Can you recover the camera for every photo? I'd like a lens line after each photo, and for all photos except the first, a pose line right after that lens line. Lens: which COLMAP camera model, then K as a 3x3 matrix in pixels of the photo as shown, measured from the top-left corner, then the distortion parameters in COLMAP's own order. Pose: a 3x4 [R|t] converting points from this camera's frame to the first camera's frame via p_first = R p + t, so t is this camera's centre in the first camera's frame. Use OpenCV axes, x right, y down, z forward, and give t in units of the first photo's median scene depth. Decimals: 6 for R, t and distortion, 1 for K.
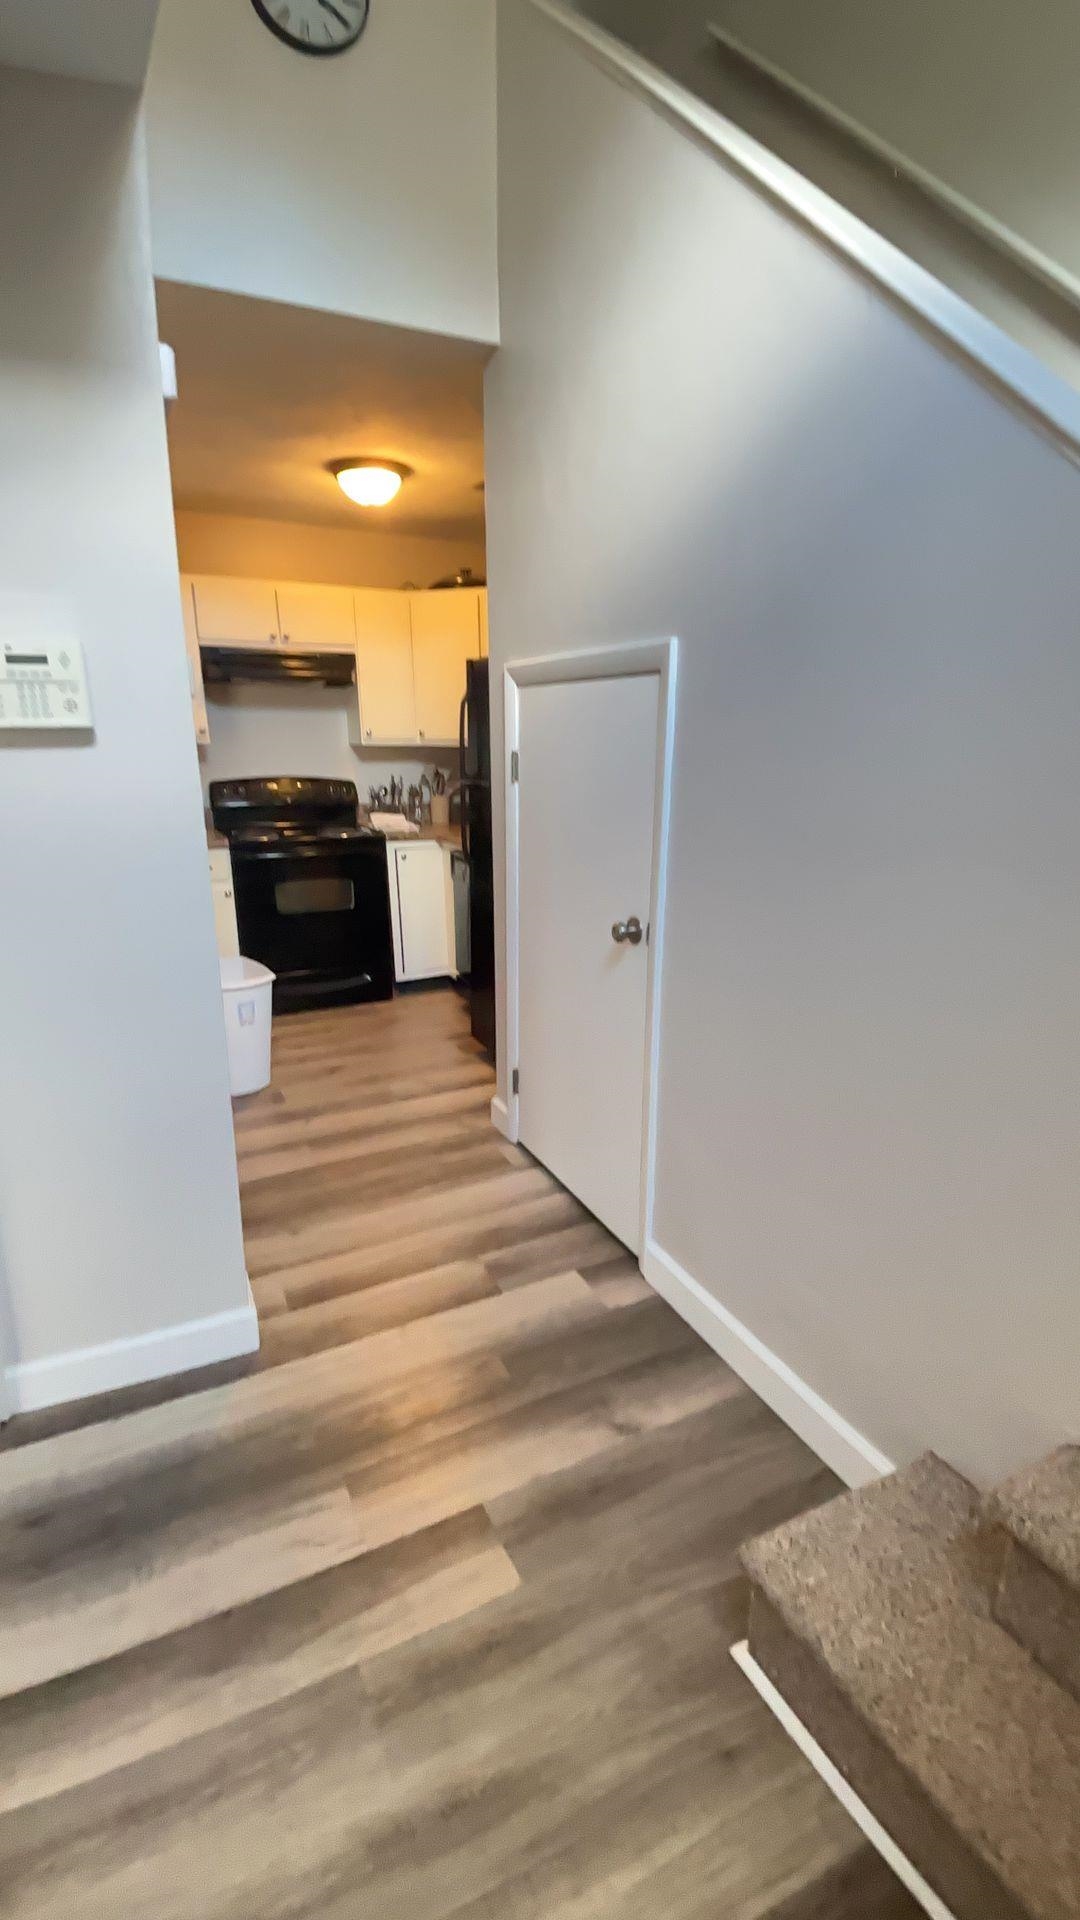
lens RADIAL K [[856.5, 0, 545.3], [0, 856.5, 967.5], [0, 0, 1]] dist [0.119439, -0.000056]
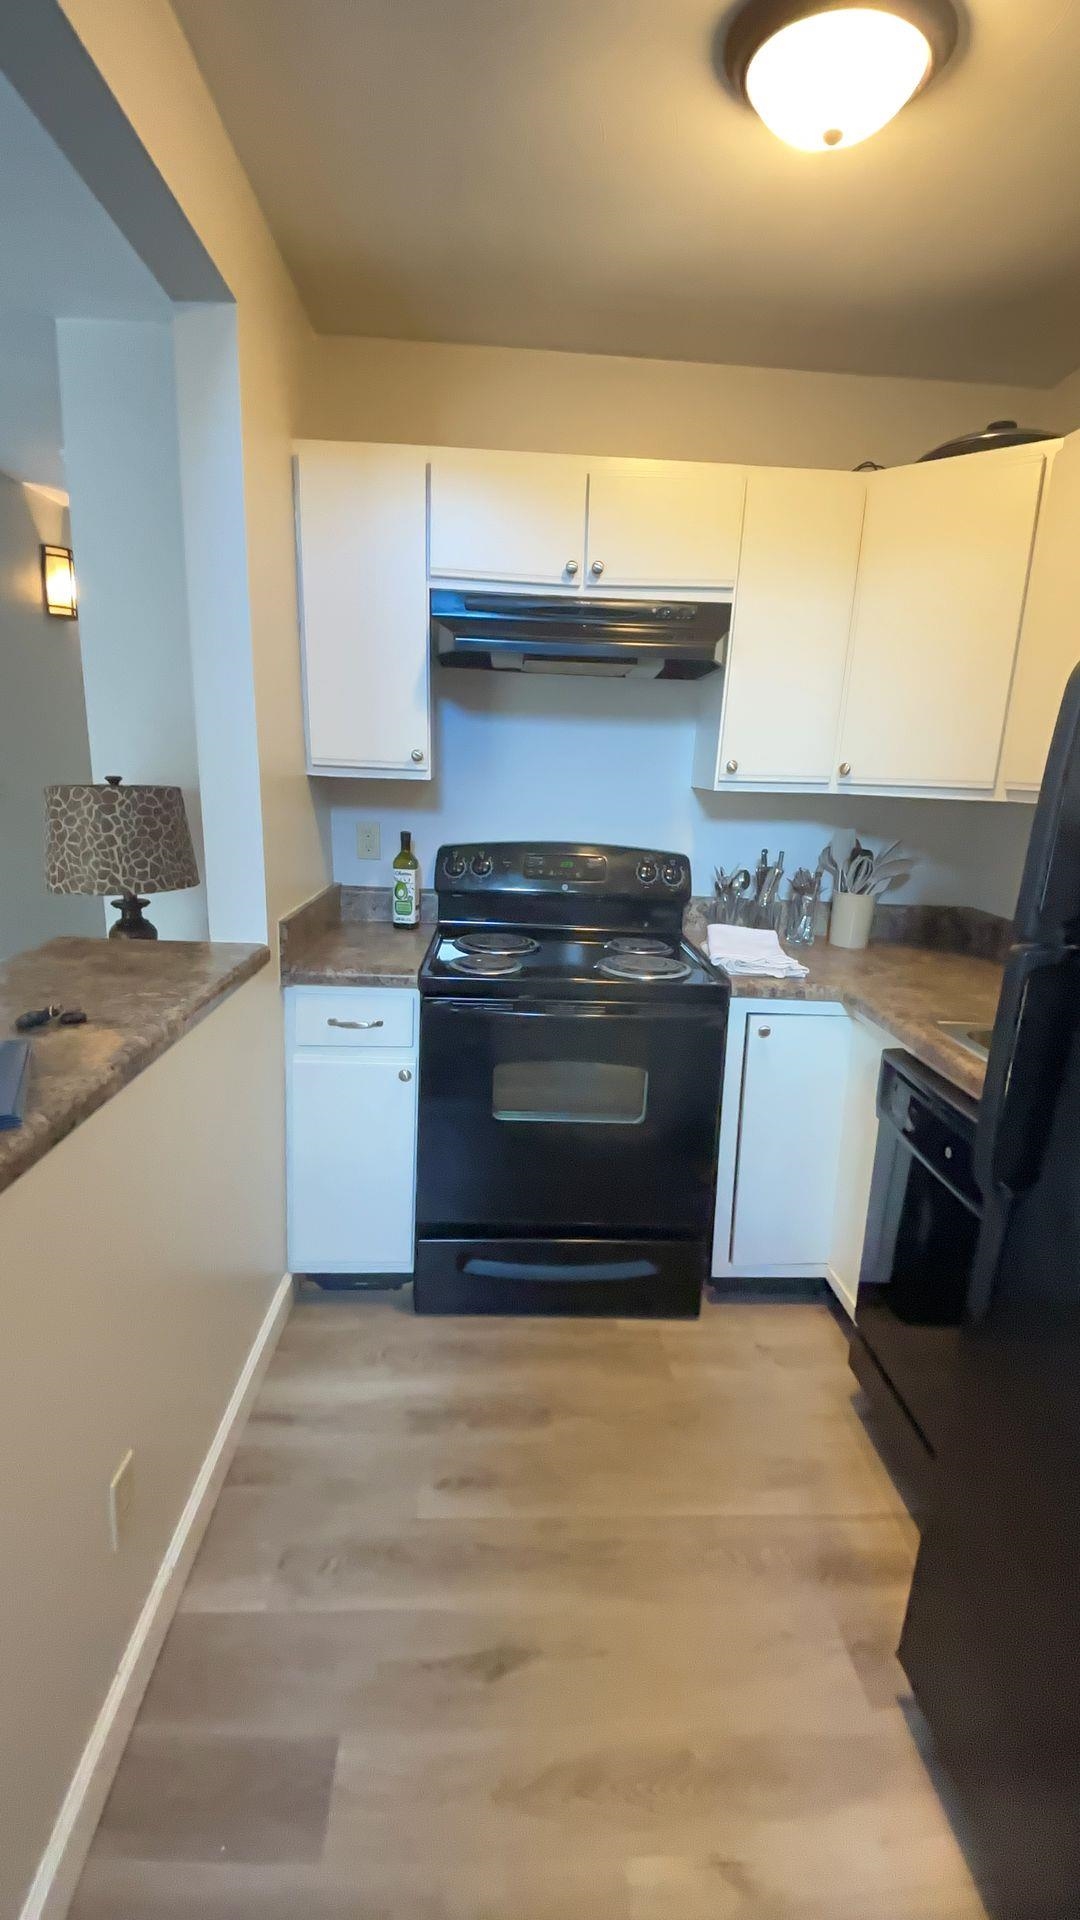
lens RADIAL K [[856.5, 0, 545.3], [0, 856.5, 967.5], [0, 0, 1]] dist [0.119439, -0.000056]
pose [[0.917056, 0.134957, -0.375225, -0.098931], [-0.142910, 0.989713, 0.006695, -0.143780], [0.372269, 0.047483, 0.926909, 0.503928]]
